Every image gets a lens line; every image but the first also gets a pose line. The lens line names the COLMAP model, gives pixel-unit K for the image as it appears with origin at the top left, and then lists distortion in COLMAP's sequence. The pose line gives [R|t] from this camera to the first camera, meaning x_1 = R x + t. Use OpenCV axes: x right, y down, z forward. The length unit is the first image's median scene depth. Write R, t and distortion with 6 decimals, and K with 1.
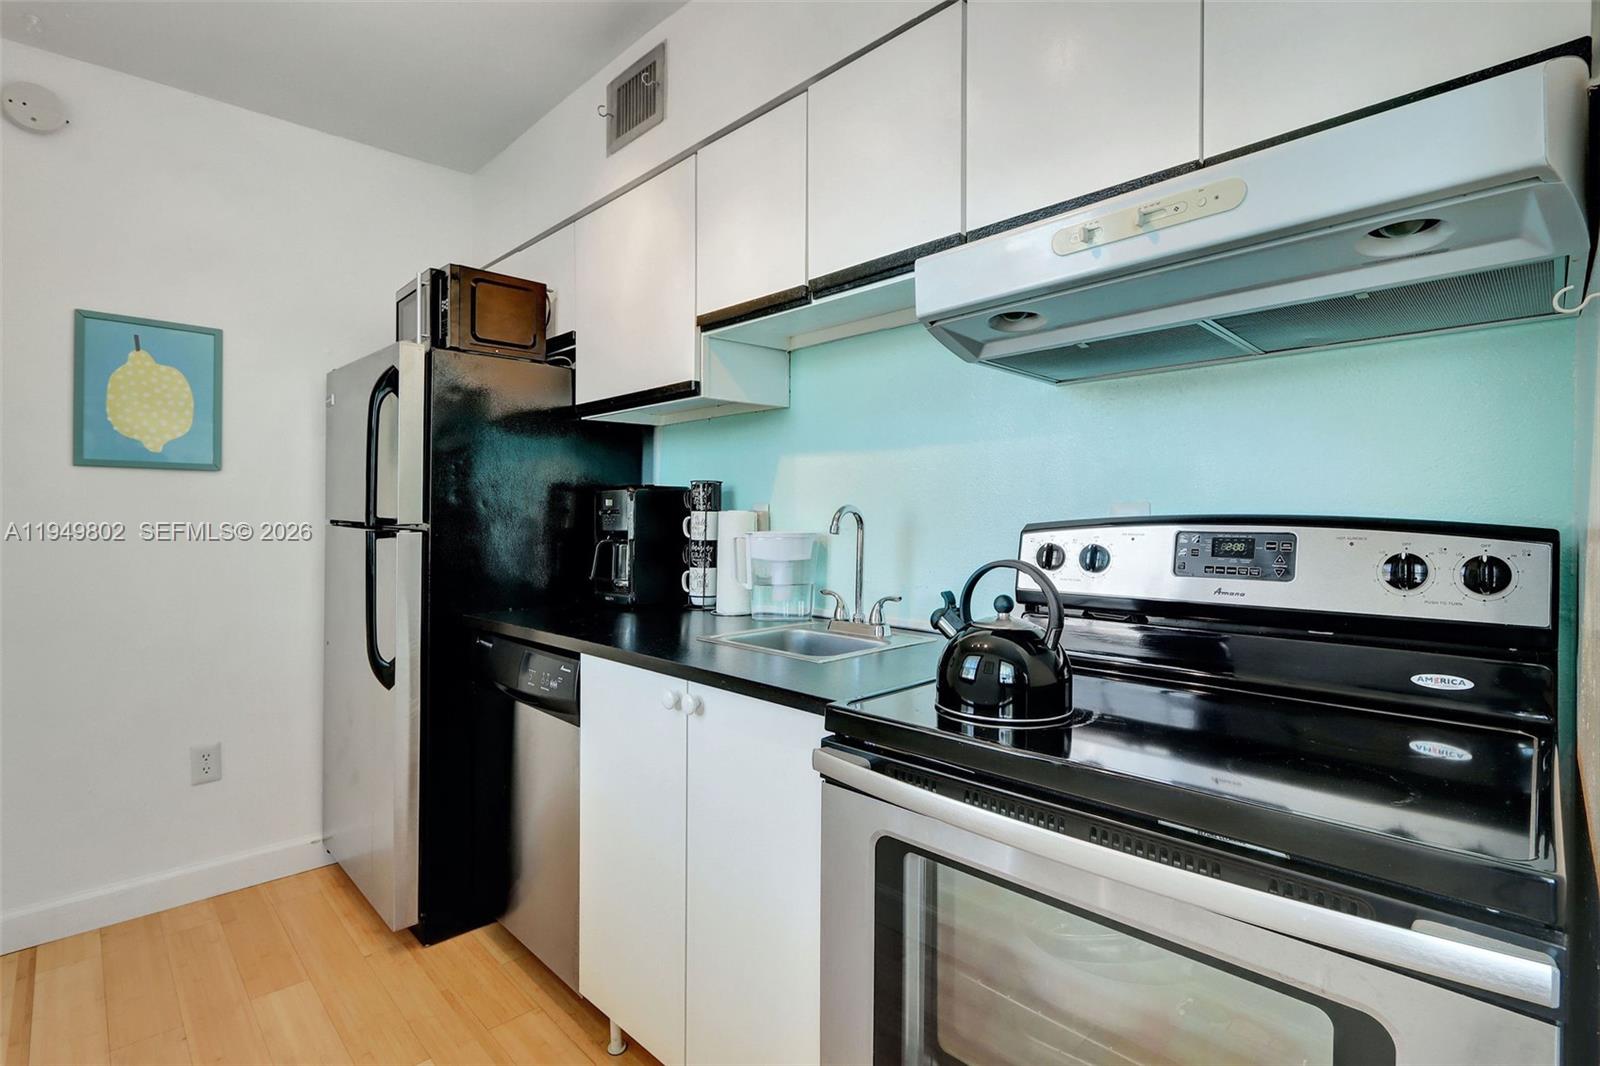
lens RADIAL K [[747.5, 0, 800.0], [0, 747.5, 533.0], [0, 0, 1]] dist [-0.012749, 0.000449]
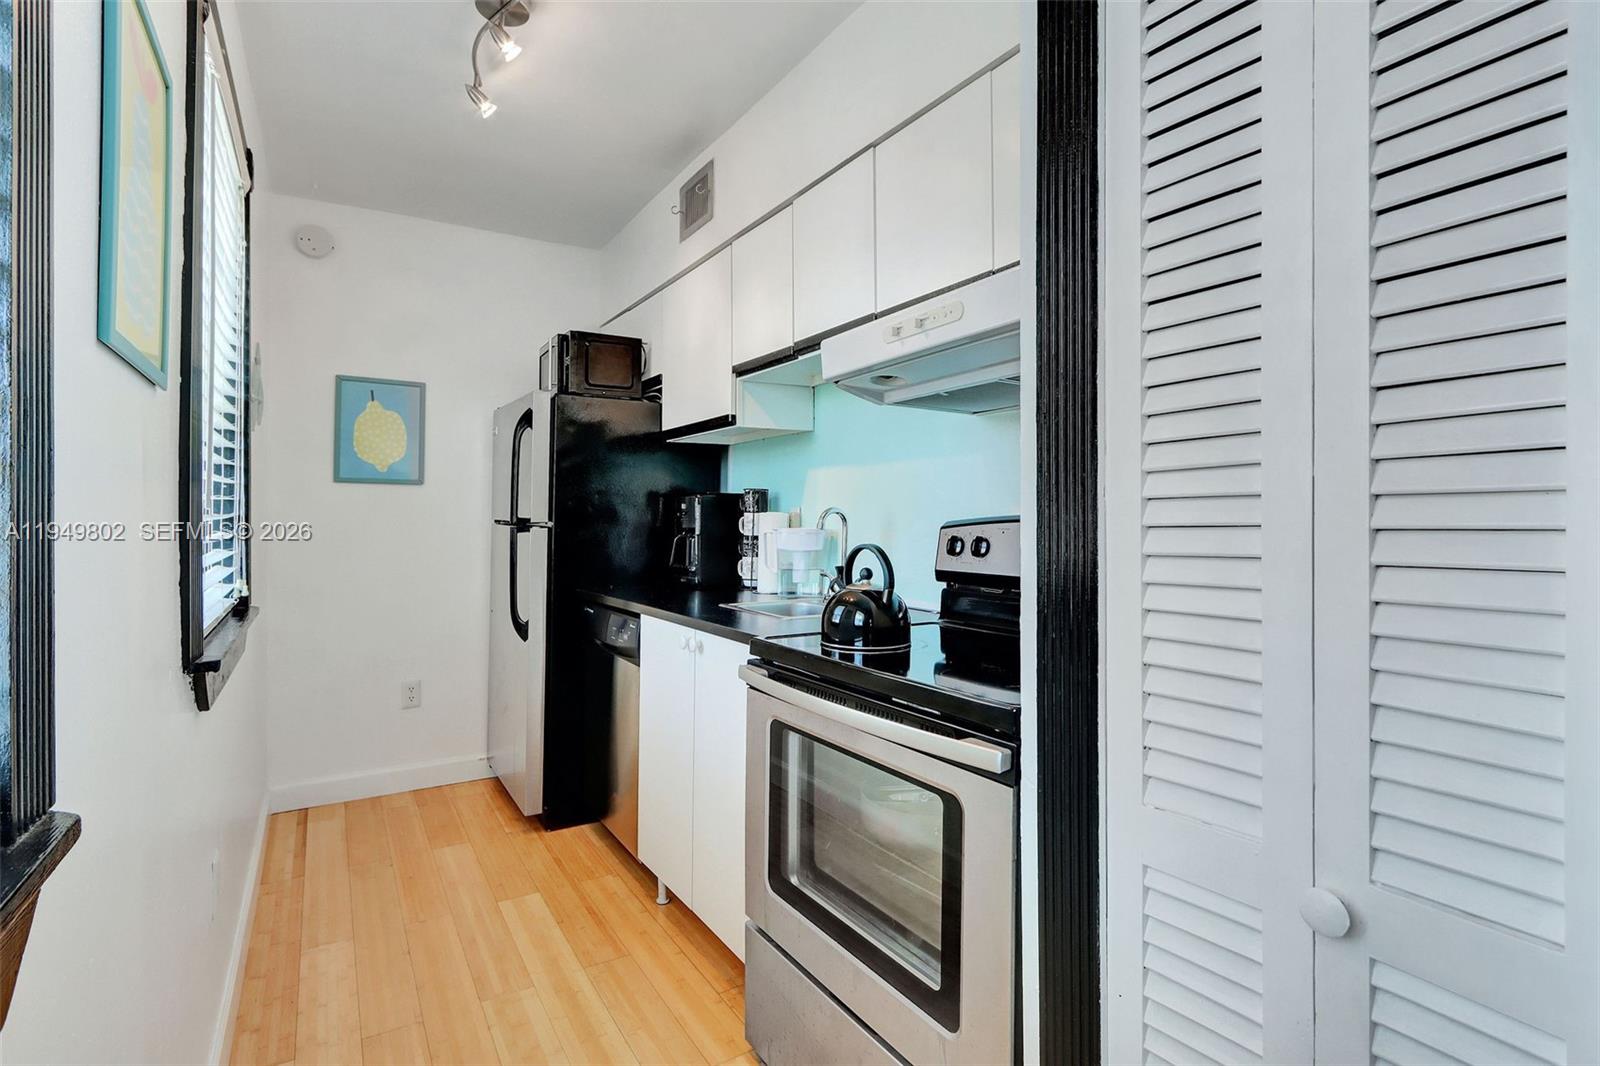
lens RADIAL K [[759.3, 0, 791.3], [0, 759.3, 523.4], [0, 0, 1]] dist [-0.009517, 0.000333]
pose [[0.974485, -0.000046, -0.224453, 0.241735], [-0.003490, 0.999876, -0.015355, 0.009790], [0.224426, 0.015746, 0.974364, -0.262338]]
